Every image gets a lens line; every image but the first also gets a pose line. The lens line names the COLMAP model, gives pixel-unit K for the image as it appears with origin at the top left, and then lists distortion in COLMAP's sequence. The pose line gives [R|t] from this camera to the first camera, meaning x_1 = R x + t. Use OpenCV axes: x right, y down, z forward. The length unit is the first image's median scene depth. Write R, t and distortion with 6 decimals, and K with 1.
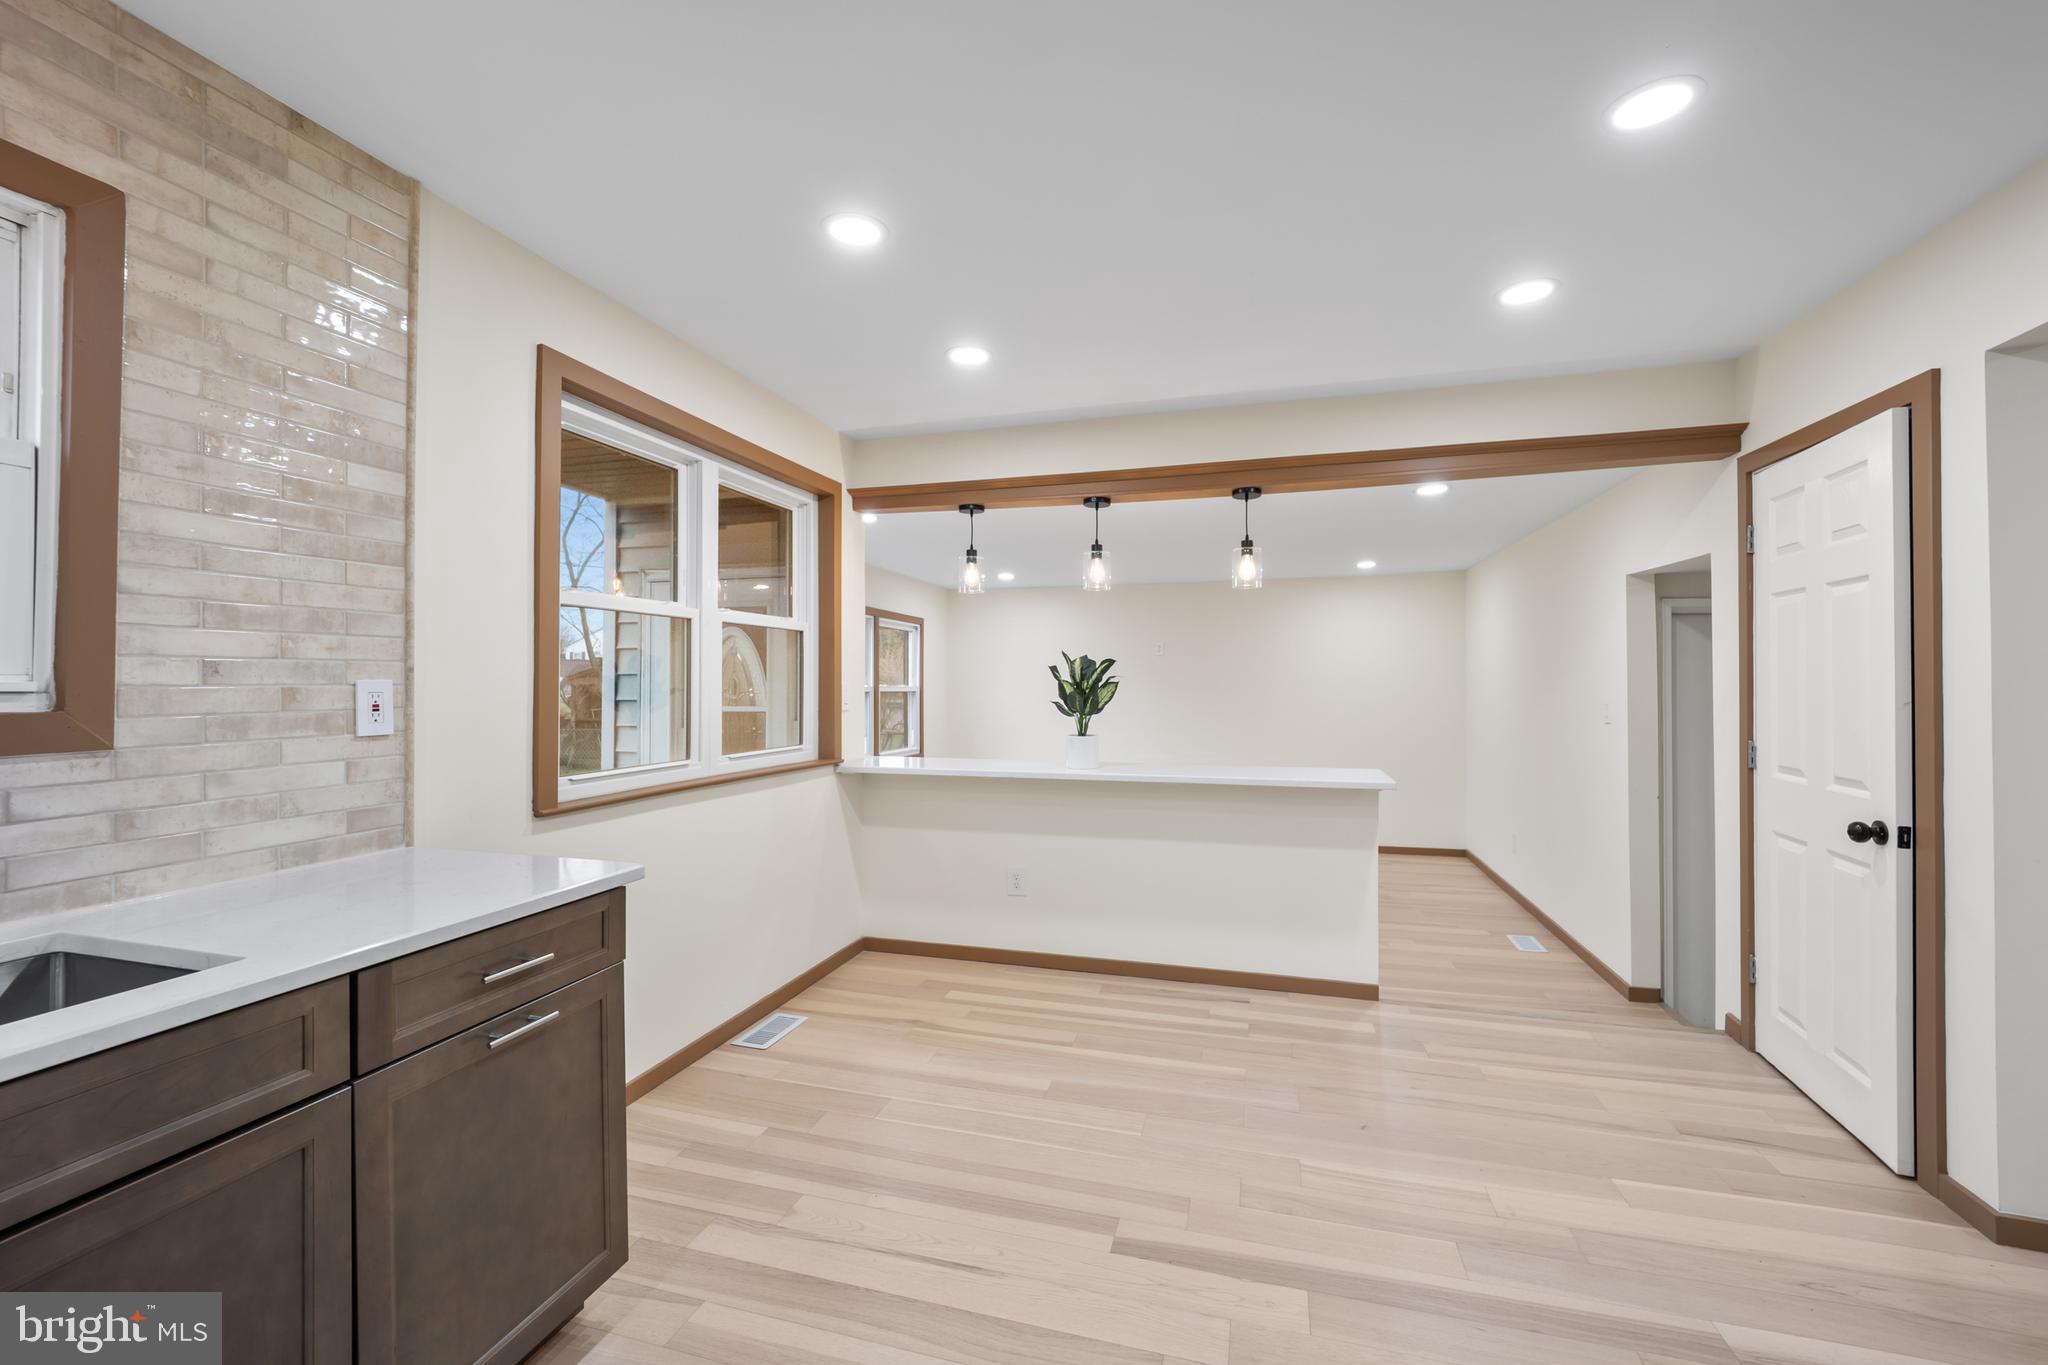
lens RADIAL K [[843.1, 0, 1023.7], [0, 843.1, 675.9], [0, 0, 1]] dist [-0.012290, 0.000128]
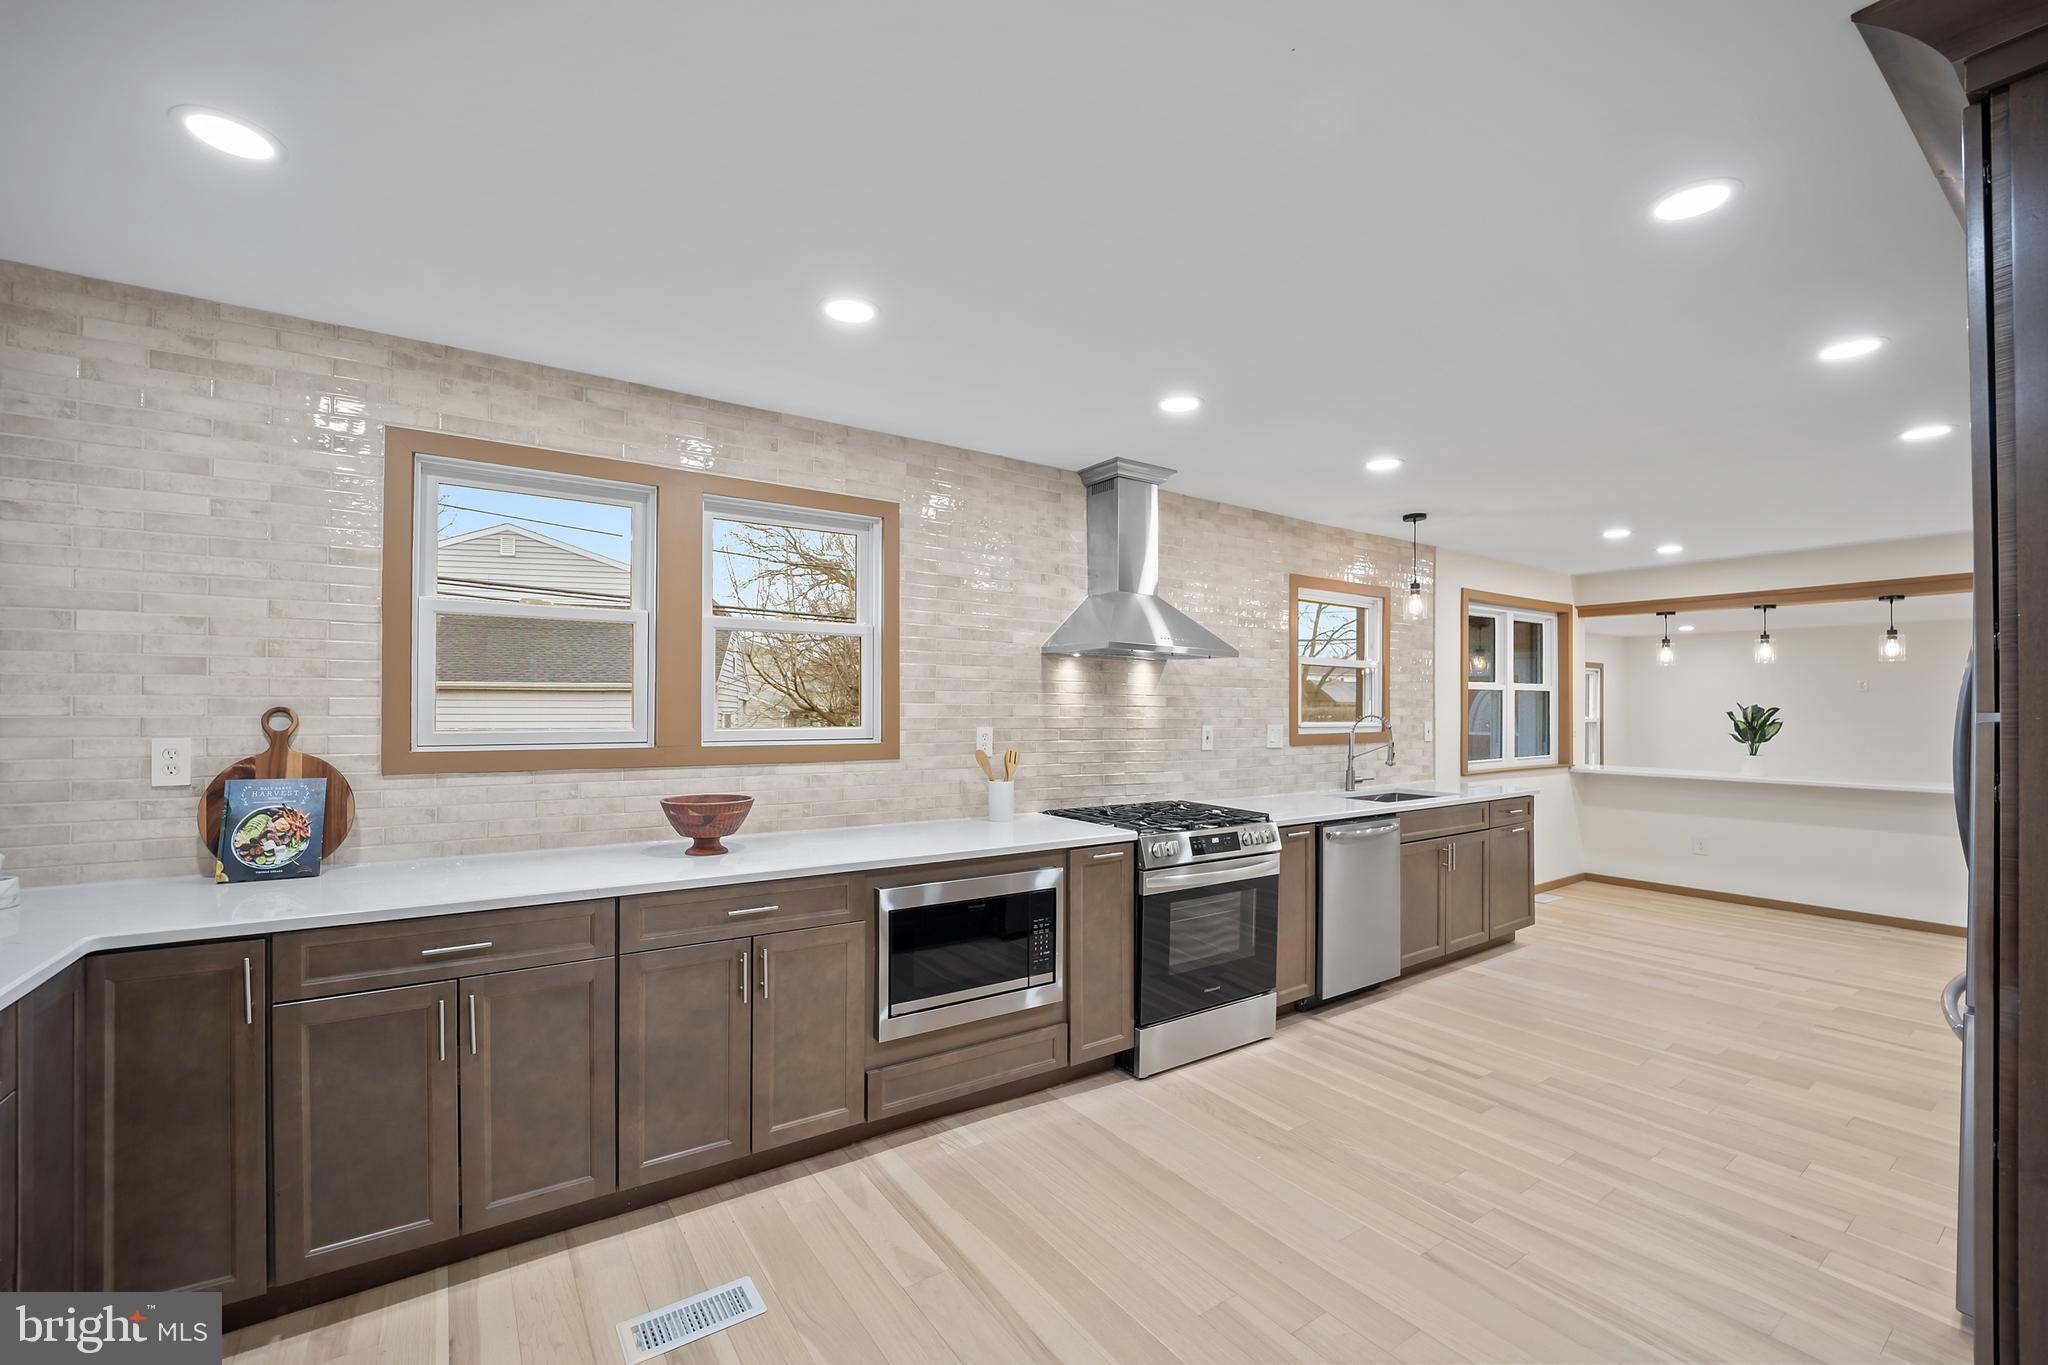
lens RADIAL K [[843.1, 0, 1032.2], [0, 843.1, 702.4], [0, 0, 1]] dist [-0.012290, 0.000128]
pose [[0.780693, -0.001729, -0.624912, -0.006727], [0.004173, 0.999988, 0.002445, -0.039098], [0.624900, -0.004517, 0.780692, -1.082530]]
